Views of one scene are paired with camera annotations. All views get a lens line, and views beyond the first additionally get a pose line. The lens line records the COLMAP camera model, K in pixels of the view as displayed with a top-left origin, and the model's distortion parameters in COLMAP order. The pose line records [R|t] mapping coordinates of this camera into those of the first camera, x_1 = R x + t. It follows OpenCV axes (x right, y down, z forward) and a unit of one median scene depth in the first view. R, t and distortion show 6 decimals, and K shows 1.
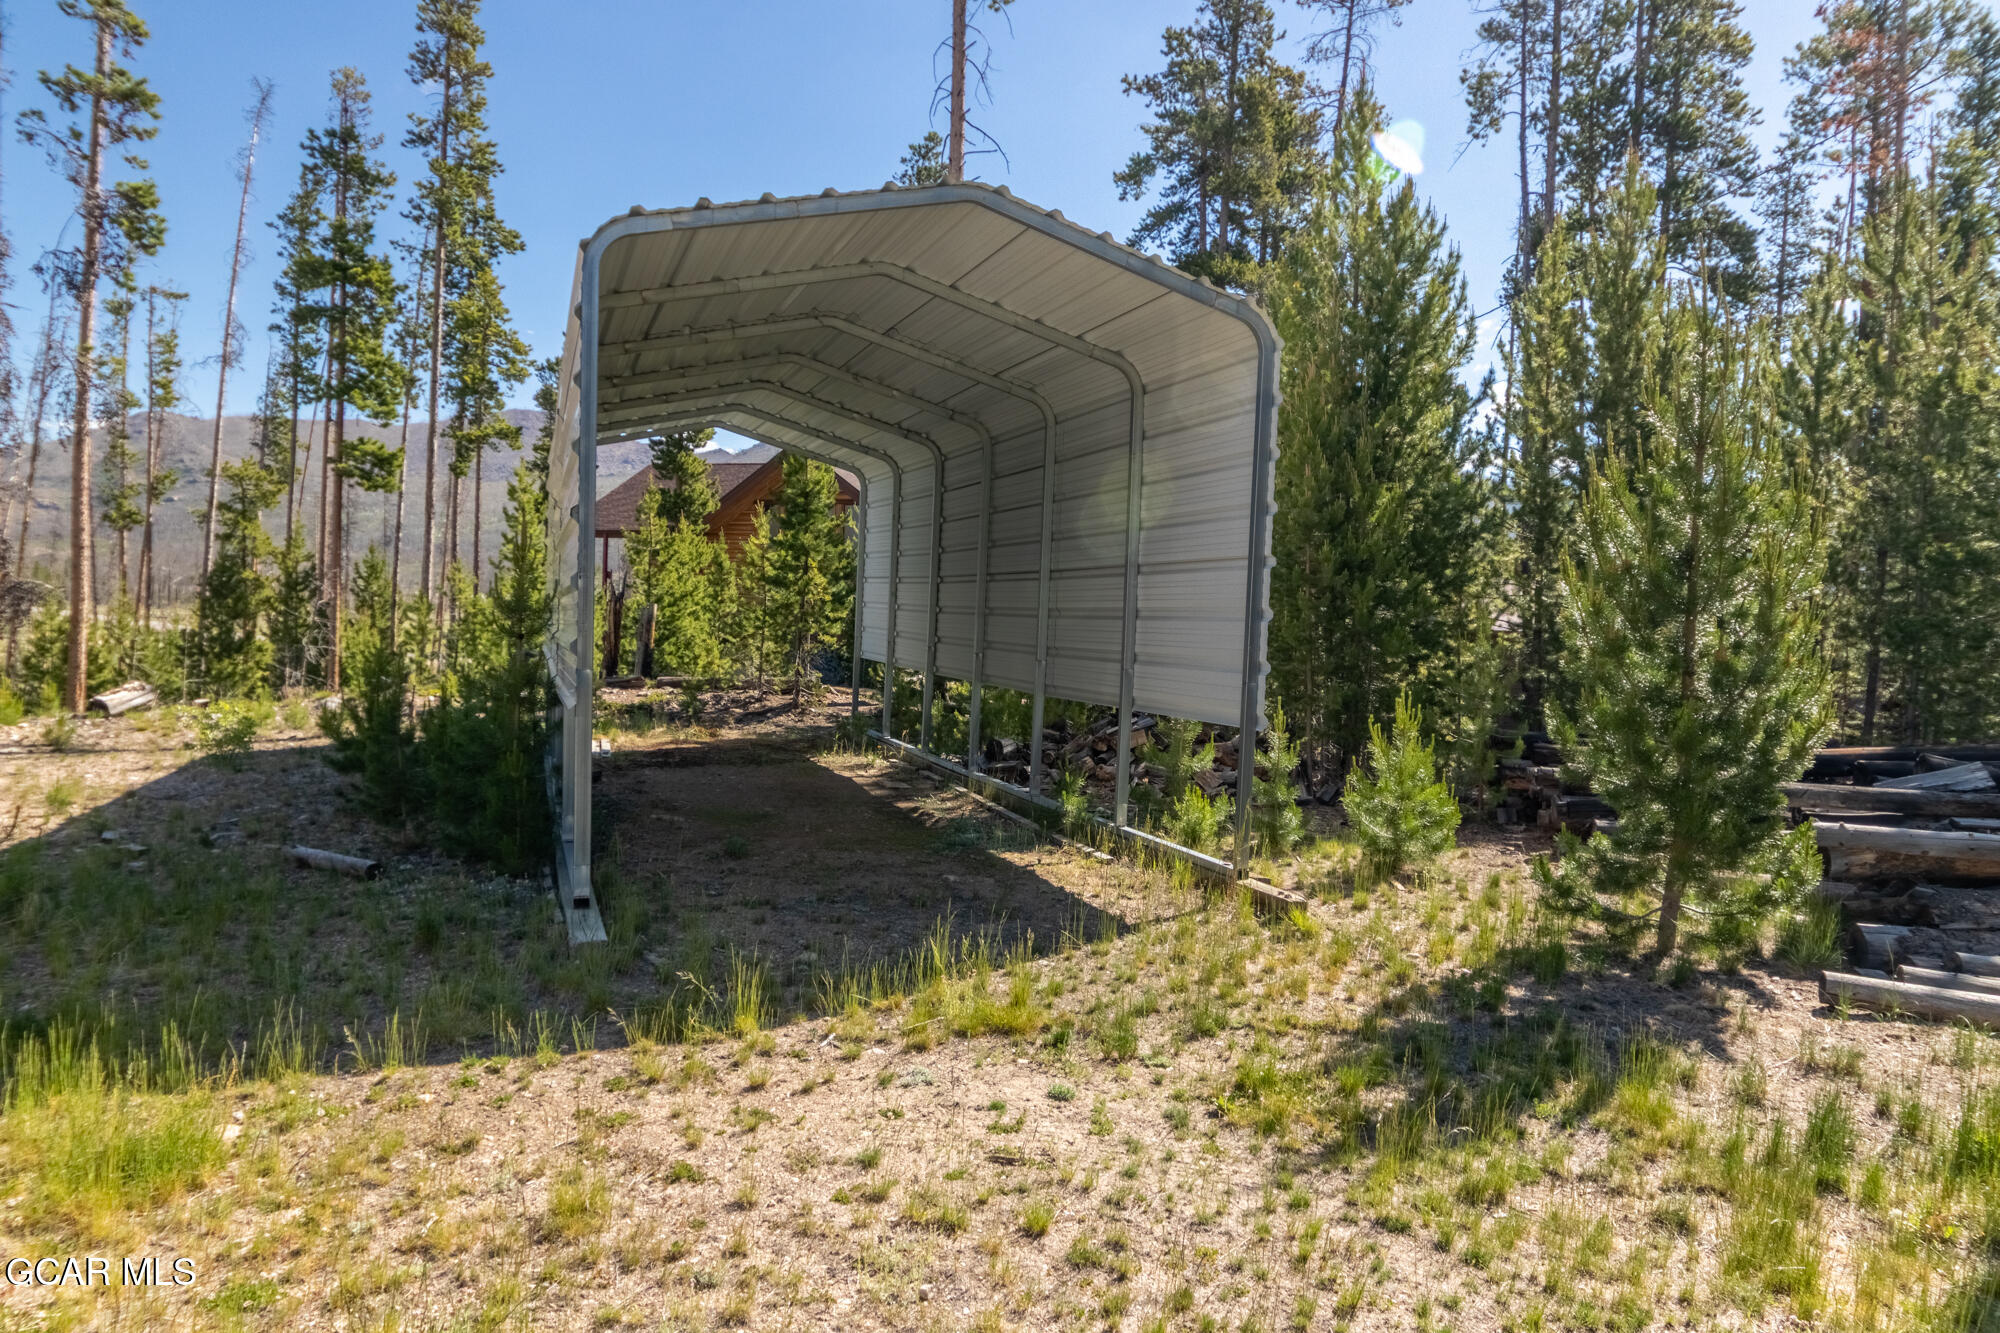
lens RADIAL K [[1297.9, 0, 1000.3], [0, 1297.9, 662.6], [0, 0, 1]] dist [-0.000816, -0.000135]
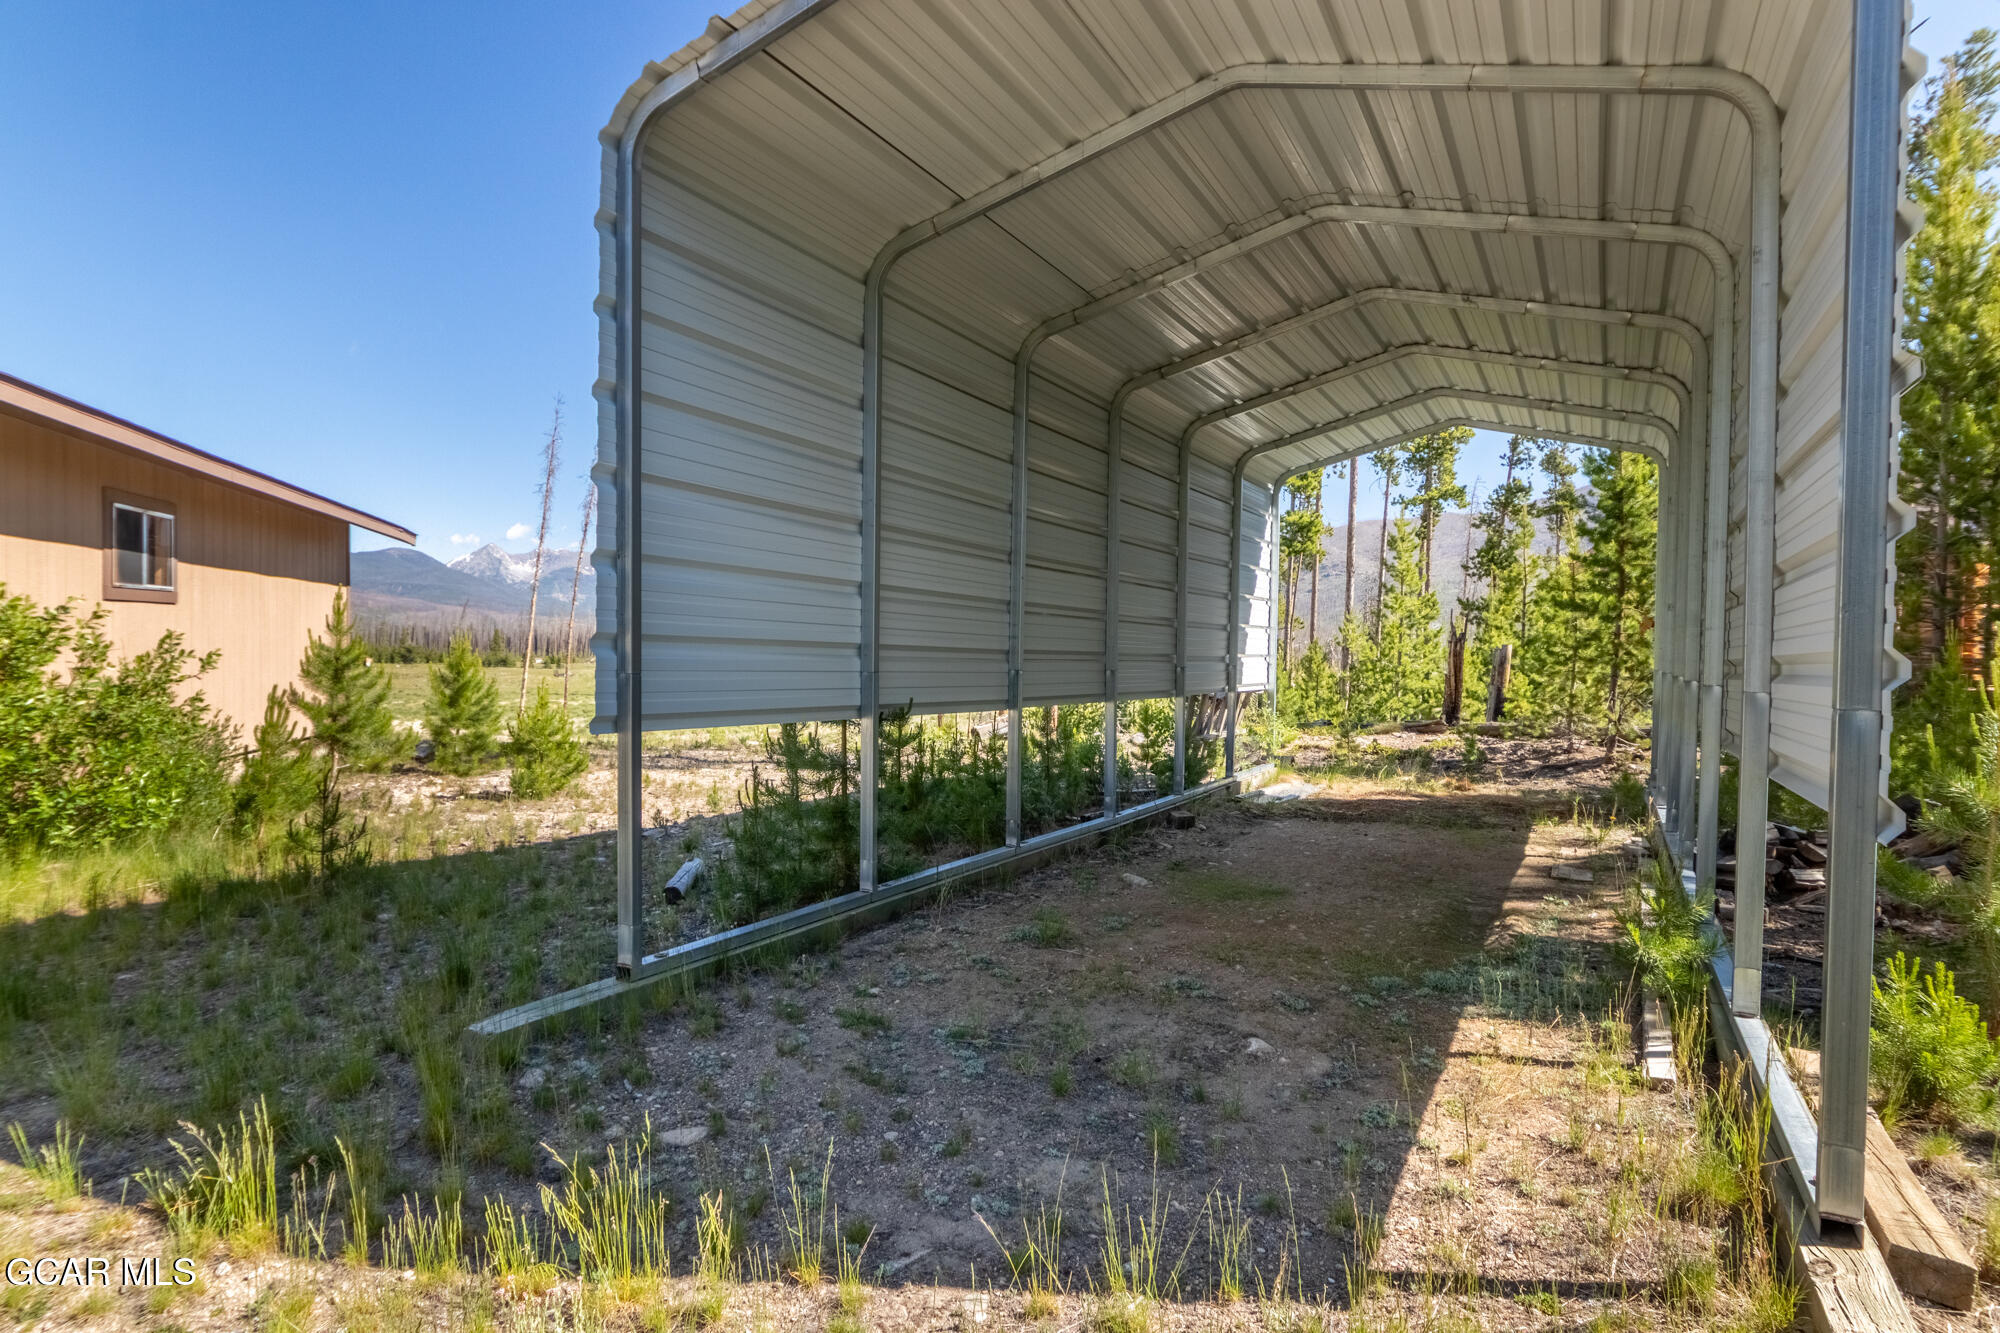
lens RADIAL K [[1102.1, 0, 998.9], [0, 1102.1, 670.9], [0, 0, 1]] dist [0.002651, 0.000488]
pose [[0.653100, -0.018330, -0.757050, 0.114043], [-0.010847, 0.999378, -0.033555, 0.005221], [0.757194, 0.030127, 0.652495, 0.266134]]
